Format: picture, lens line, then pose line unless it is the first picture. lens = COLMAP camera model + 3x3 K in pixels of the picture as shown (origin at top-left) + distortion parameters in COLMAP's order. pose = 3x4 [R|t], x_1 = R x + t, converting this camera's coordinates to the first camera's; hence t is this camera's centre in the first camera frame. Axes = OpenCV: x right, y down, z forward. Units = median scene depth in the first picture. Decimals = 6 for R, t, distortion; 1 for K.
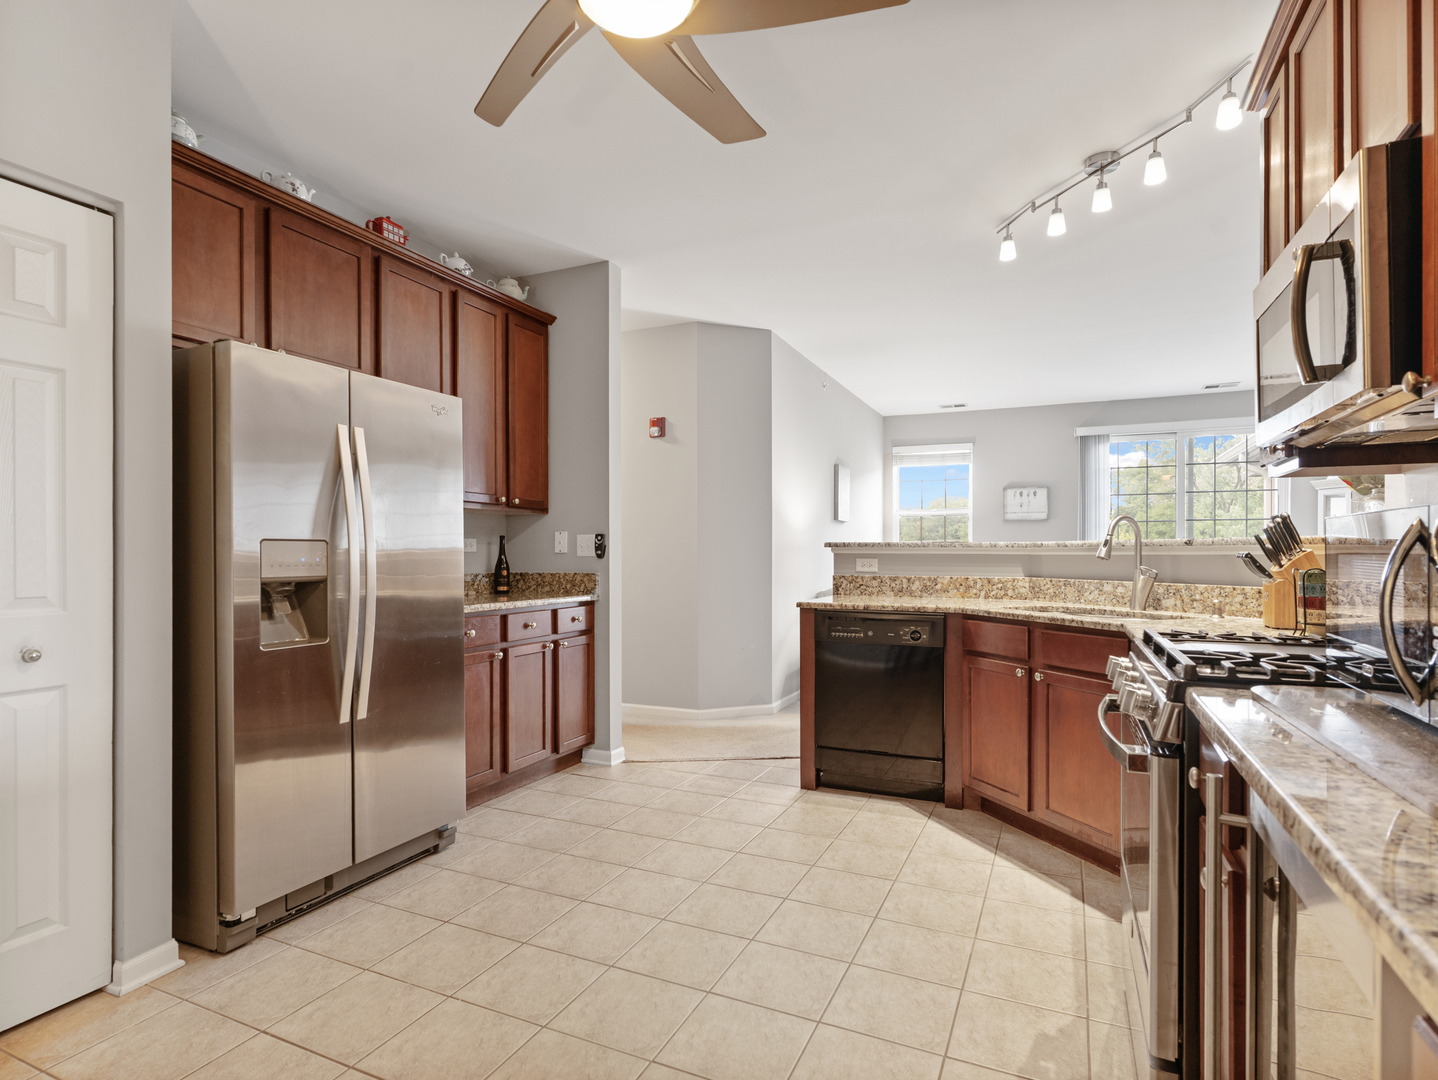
lens RADIAL K [[771.9, 0, 716.7], [0, 771.9, 543.5], [0, 0, 1]] dist [0.006104, 0.001653]
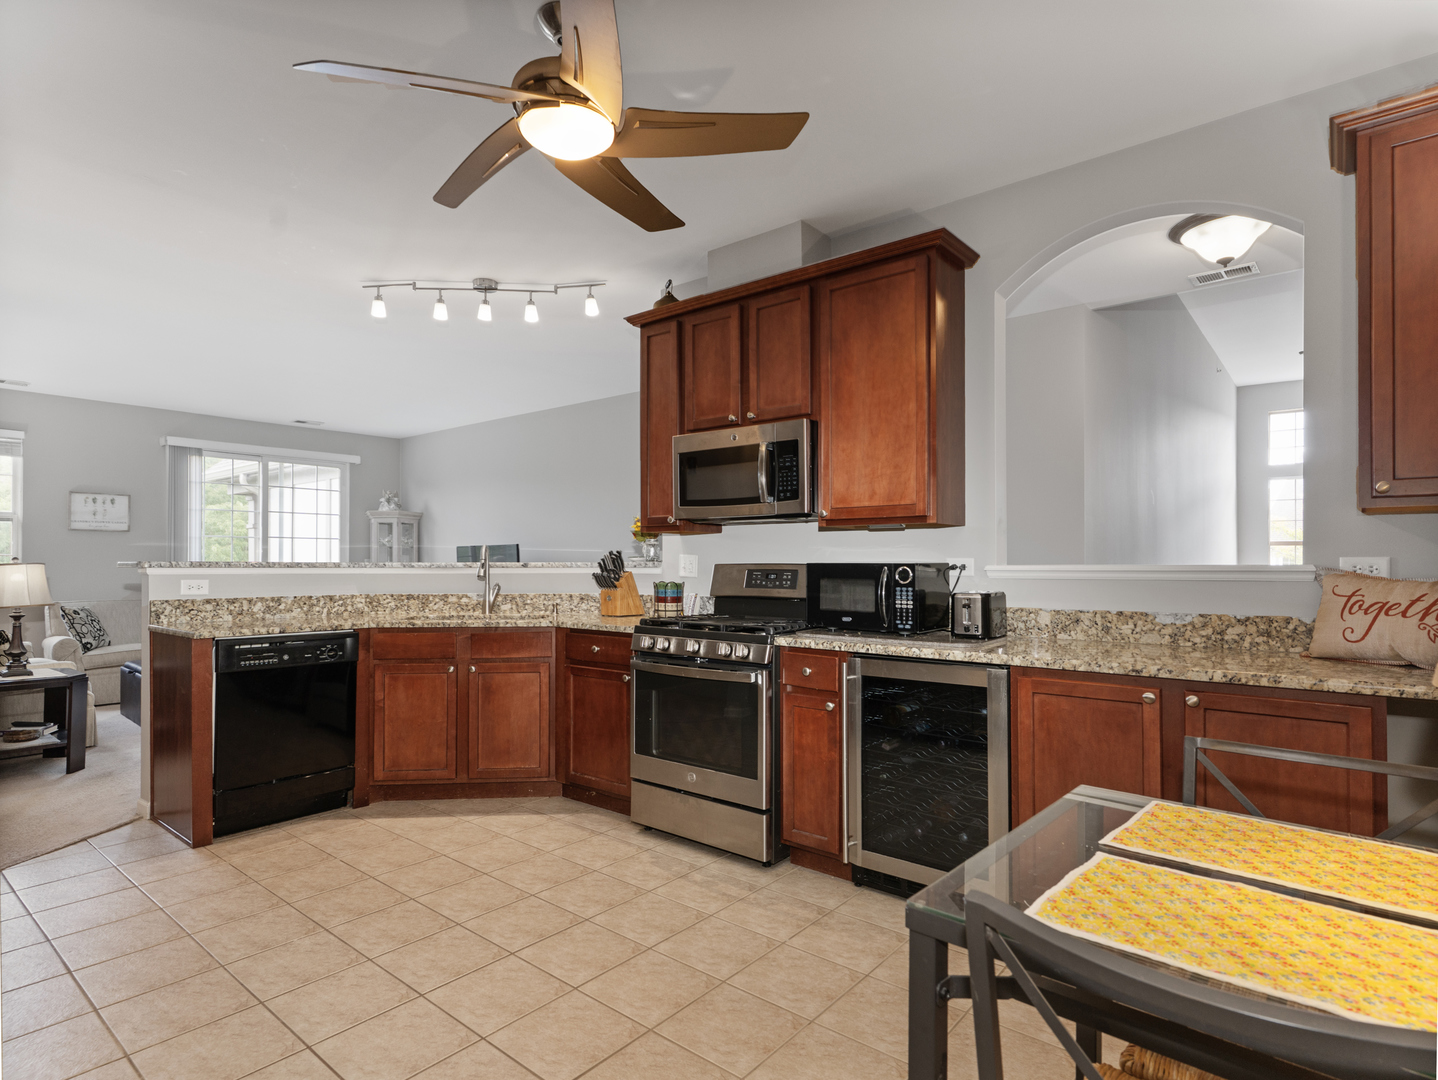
lens RADIAL K [[771.9, 0, 716.7], [0, 771.9, 543.5], [0, 0, 1]] dist [0.006104, 0.001653]
pose [[0.259328, 0.024585, 0.965476, -0.586789], [-0.012947, 0.999675, -0.021978, -0.012217], [-0.965702, -0.006801, 0.259562, 0.214558]]
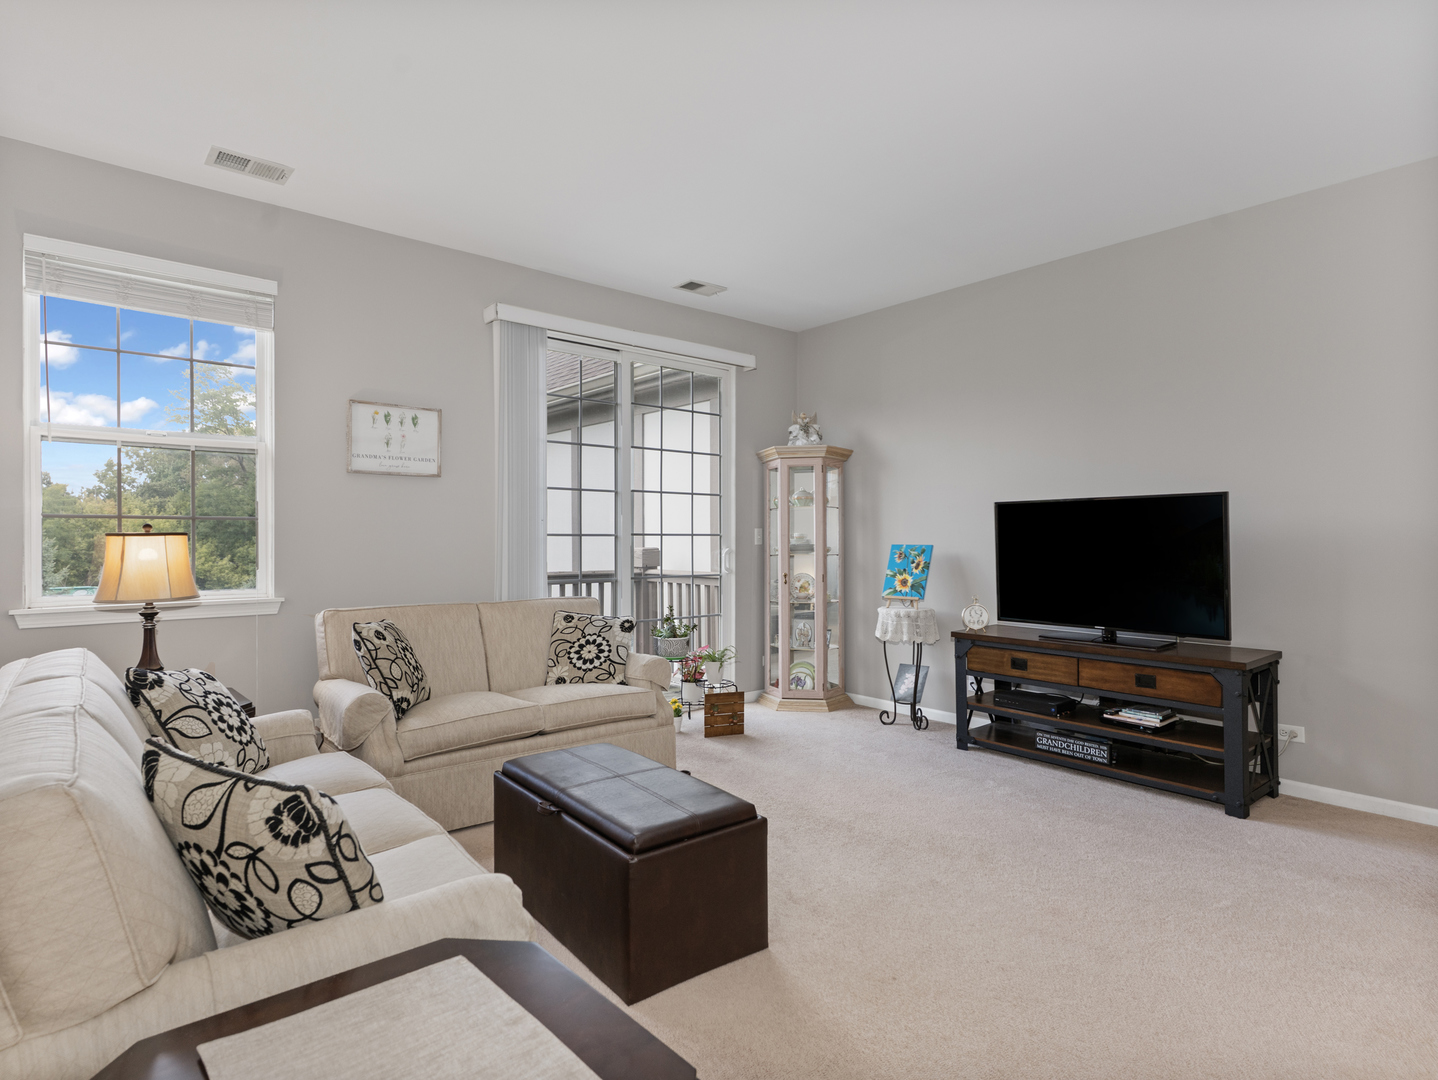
lens RADIAL K [[771.9, 0, 716.7], [0, 771.9, 543.5], [0, 0, 1]] dist [0.006104, 0.001653]
pose [[0.435567, -0.005213, 0.900141, 0.127453], [-0.012560, 0.999851, 0.011868, 0.009060], [-0.900069, -0.016475, 0.435436, 1.355832]]
